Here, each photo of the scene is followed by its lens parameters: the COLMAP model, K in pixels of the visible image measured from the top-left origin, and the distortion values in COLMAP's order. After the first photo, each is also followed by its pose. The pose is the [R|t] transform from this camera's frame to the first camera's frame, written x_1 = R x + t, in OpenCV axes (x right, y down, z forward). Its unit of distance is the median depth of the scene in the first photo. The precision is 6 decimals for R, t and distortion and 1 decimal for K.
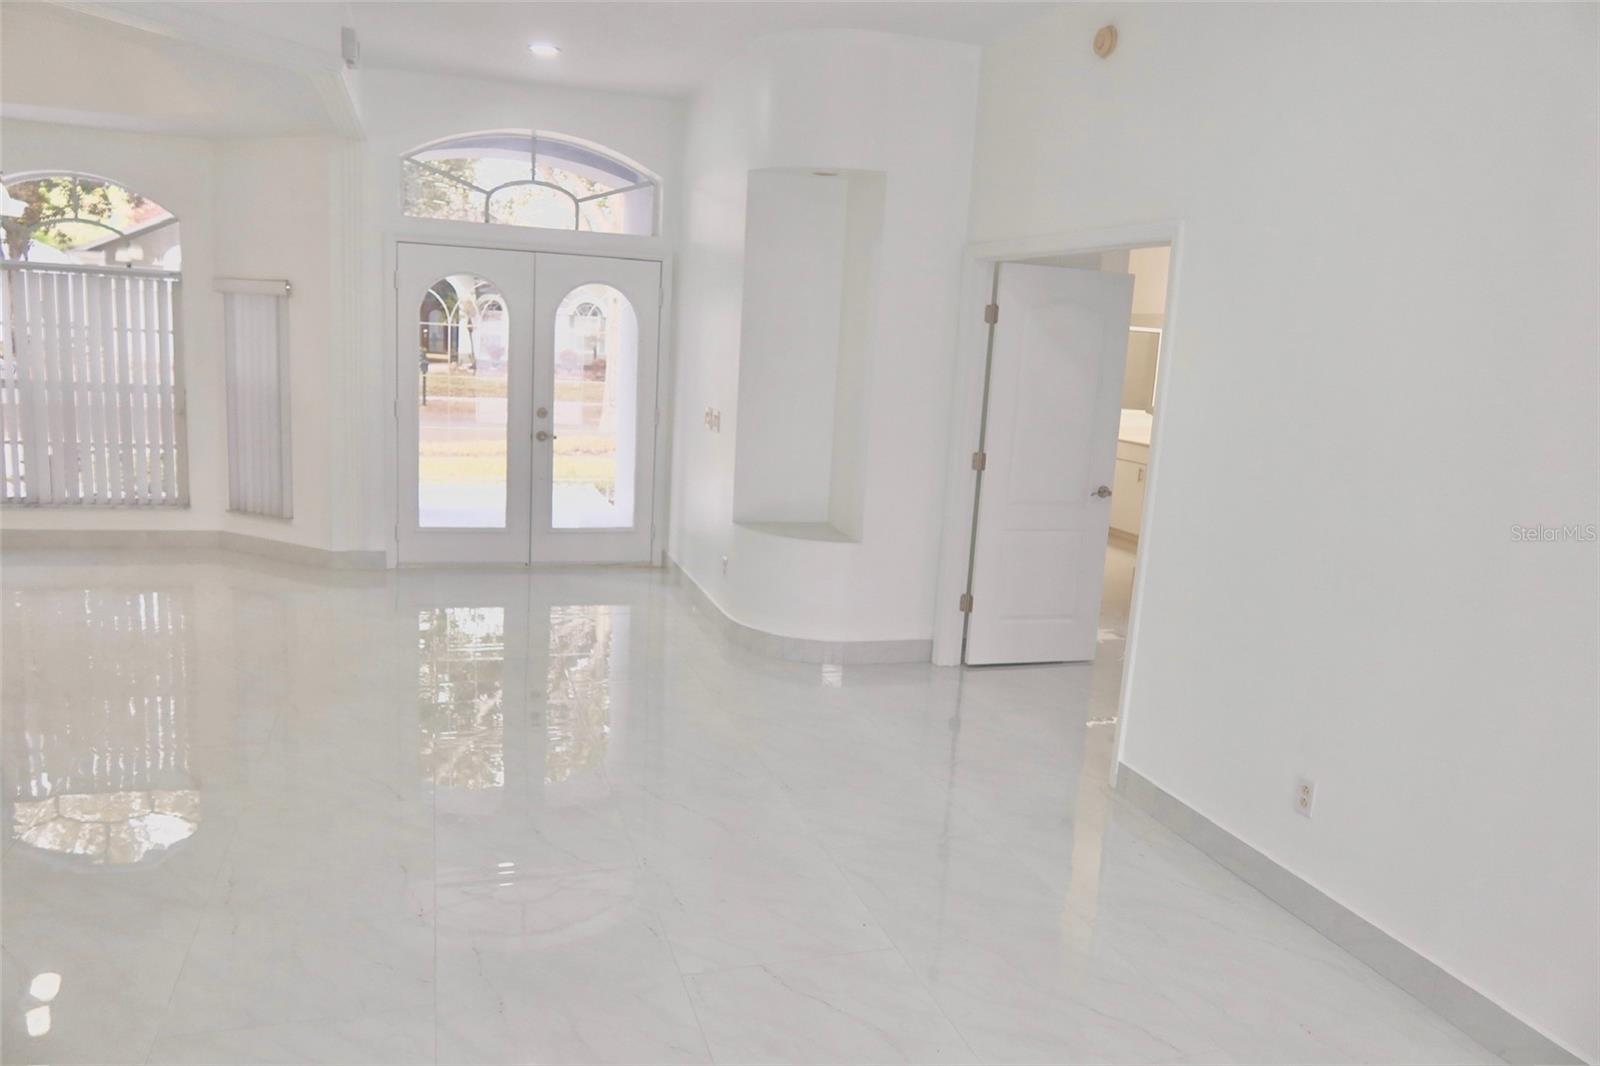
lens RADIAL K [[1102.0, 0, 799.5], [0, 1102.0, 537.1], [0, 0, 1]] dist [-0.013652, 0.002854]
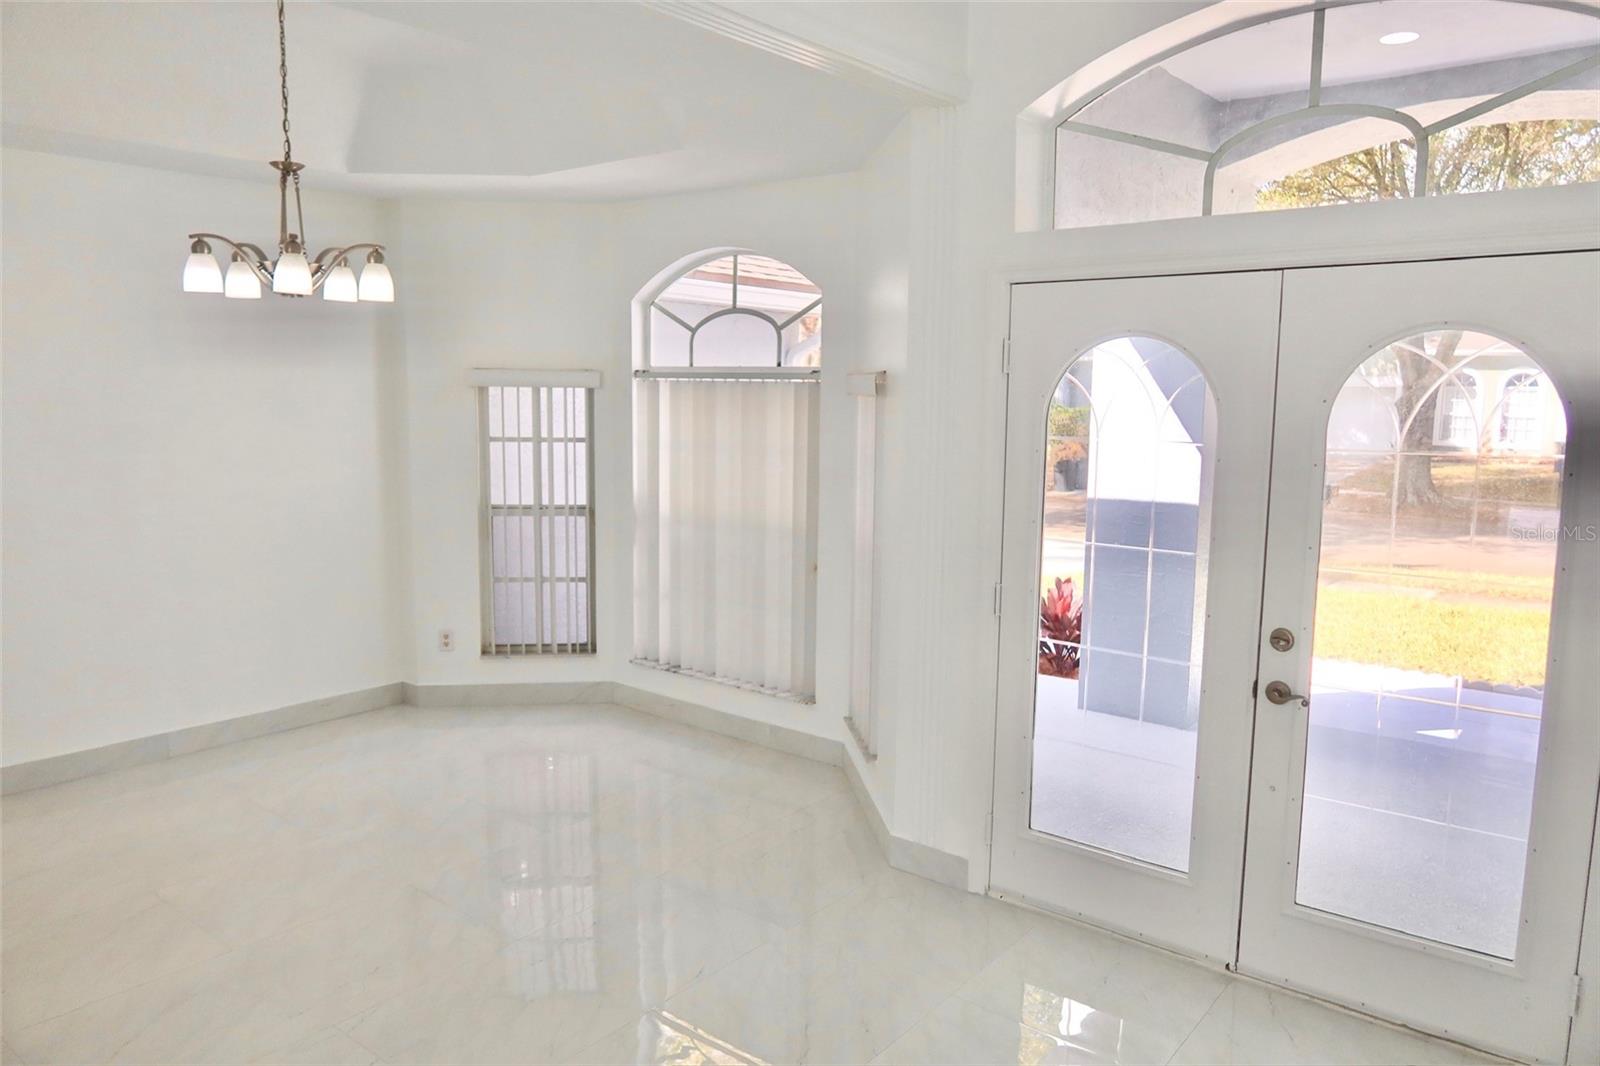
lens RADIAL K [[1102.0, 0, 799.5], [0, 1102.0, 537.1], [0, 0, 1]] dist [-0.013652, 0.002854]
pose [[0.551423, 0.058324, -0.832184, 0.016062], [-0.123425, 0.992278, -0.012240, -0.125579], [0.825045, 0.109462, 0.554364, 0.612966]]
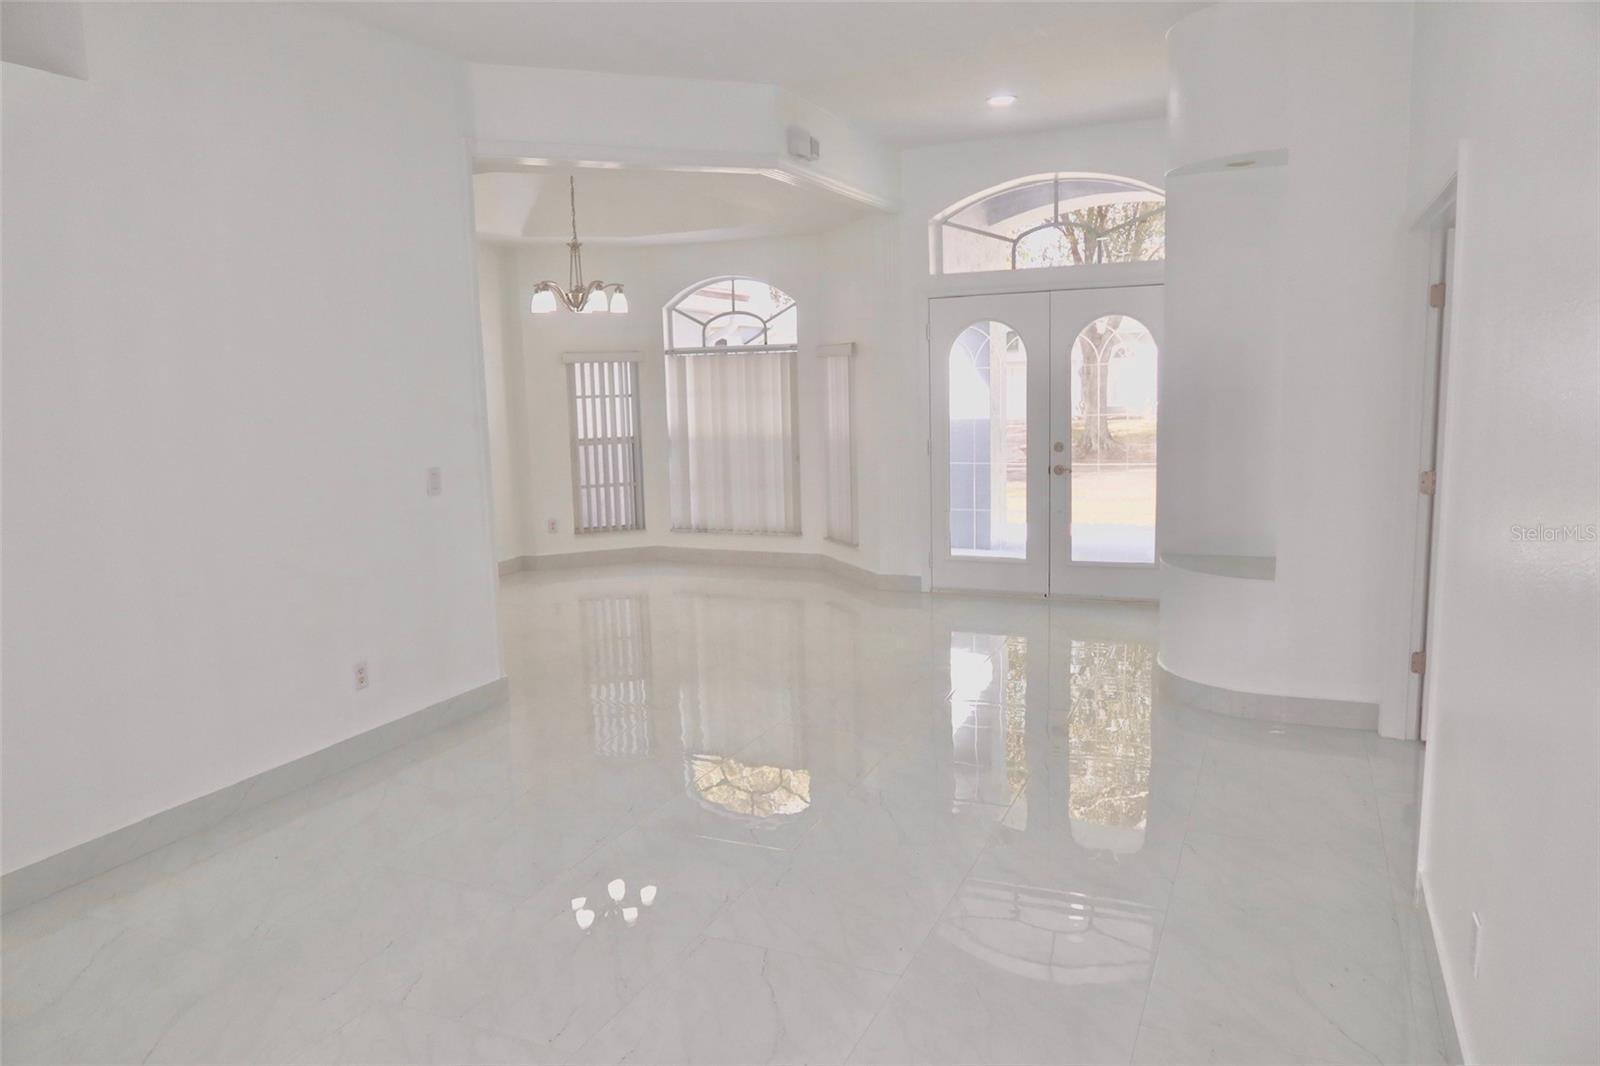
lens RADIAL K [[1118.0, 0, 800.0], [0, 1118.0, 533.0], [0, 0, 1]] dist [0.056654, 0.001523]
pose [[0.744207, 0.012474, -0.667832, 0.286789], [-0.044177, 0.998556, -0.030578, 0.009273], [0.666486, 0.052259, 0.743684, 0.072560]]
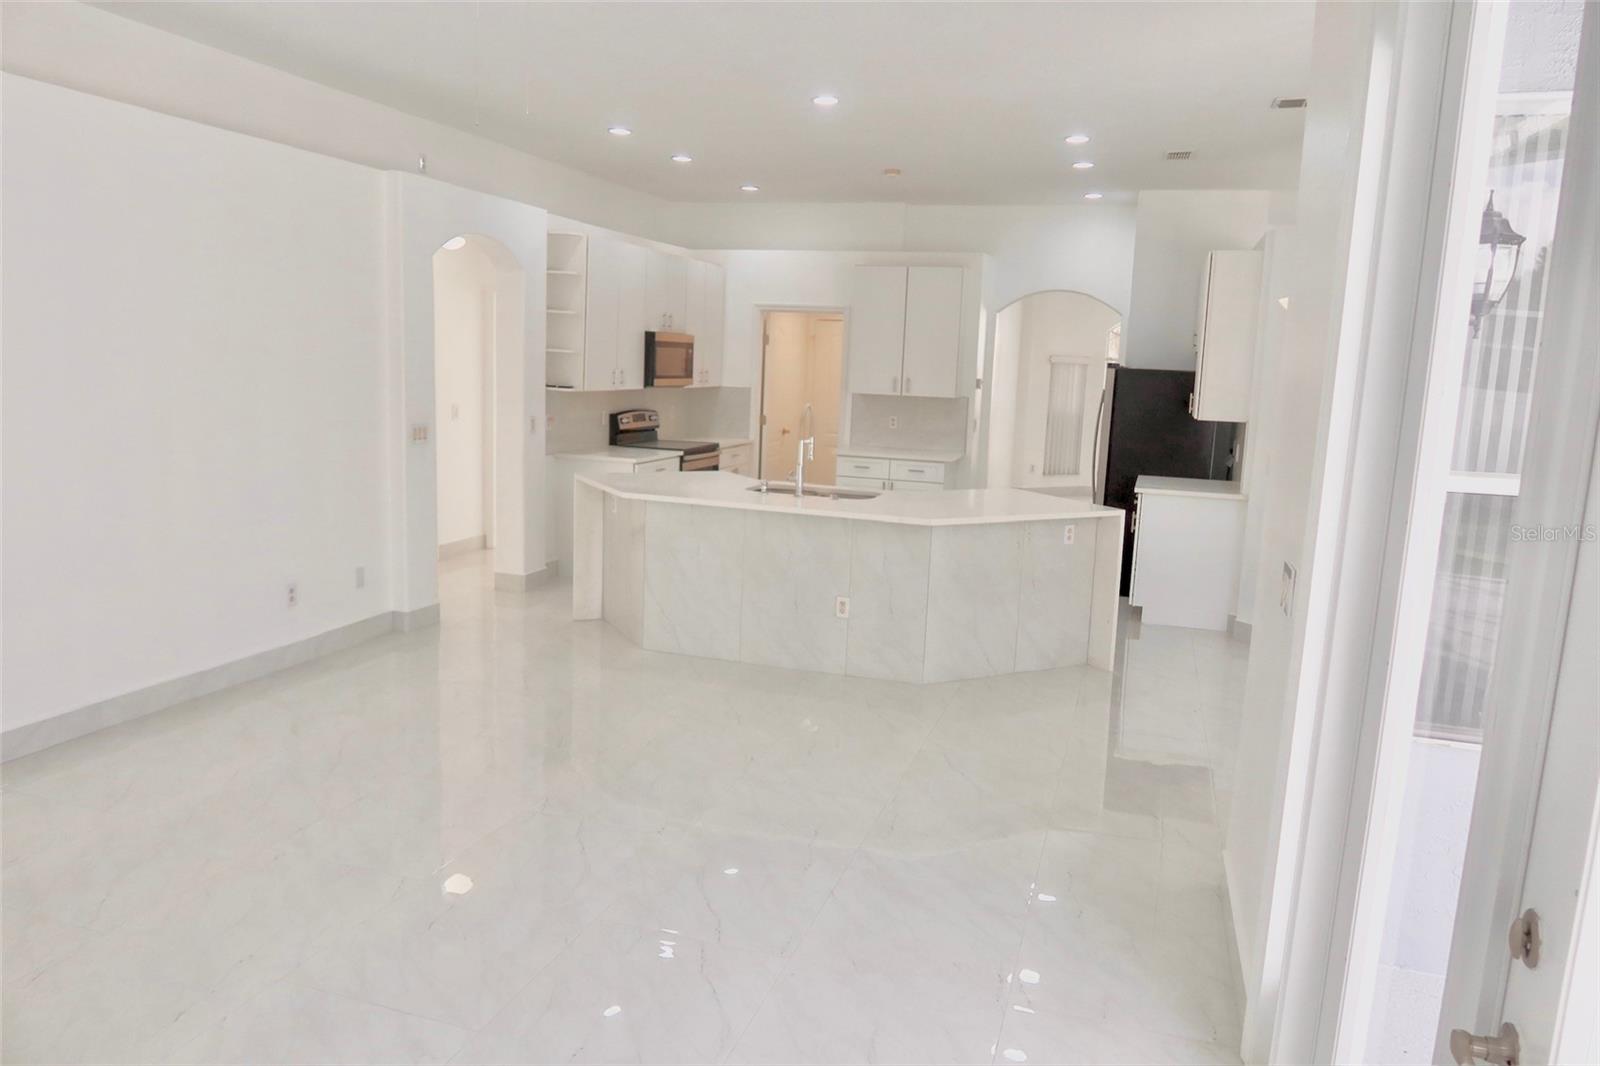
lens RADIAL K [[1102.0, 0, 799.5], [0, 1102.0, 537.1], [0, 0, 1]] dist [-0.013652, 0.002854]
pose [[0.814454, 0.061763, -0.576931, -0.000104], [-0.090199, 0.995708, -0.020739, 0.176578], [0.573174, 0.068930, 0.816530, -0.997187]]
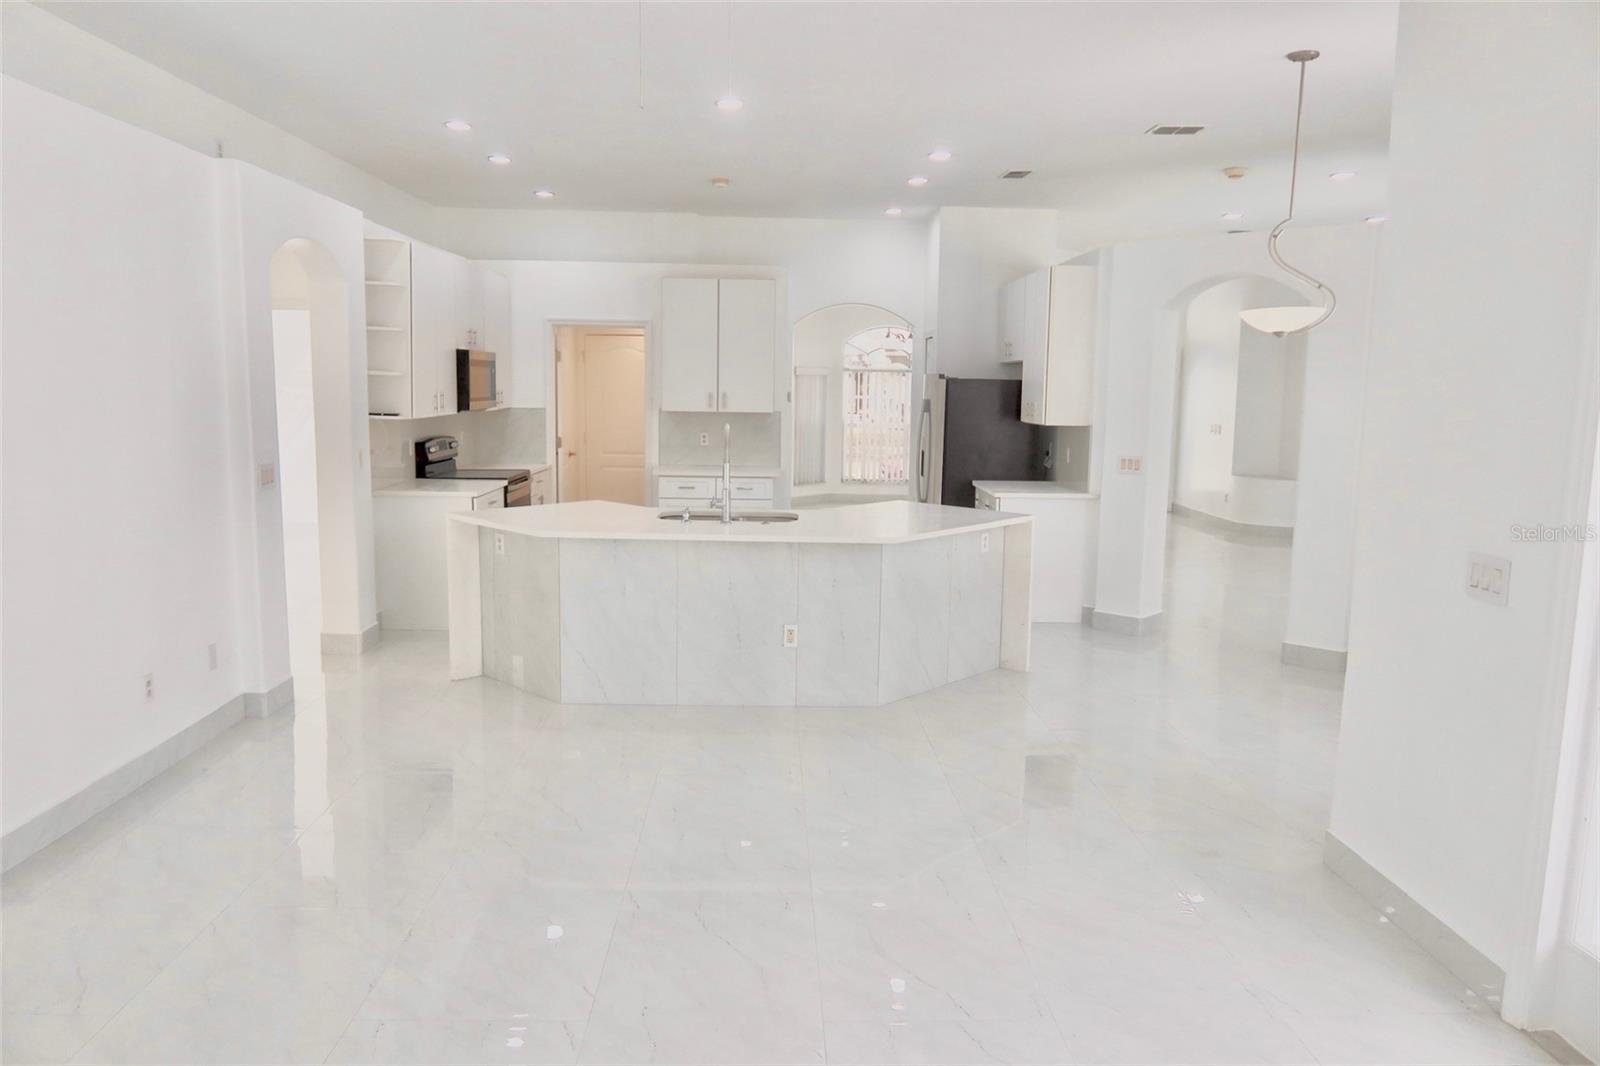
lens RADIAL K [[1102.0, 0, 799.5], [0, 1102.0, 537.1], [0, 0, 1]] dist [-0.013652, 0.002854]
pose [[0.959234, -0.007851, -0.282505, -0.218253], [-0.005886, 0.998842, -0.047744, 0.176201], [0.282553, 0.047460, 0.958077, -1.055776]]
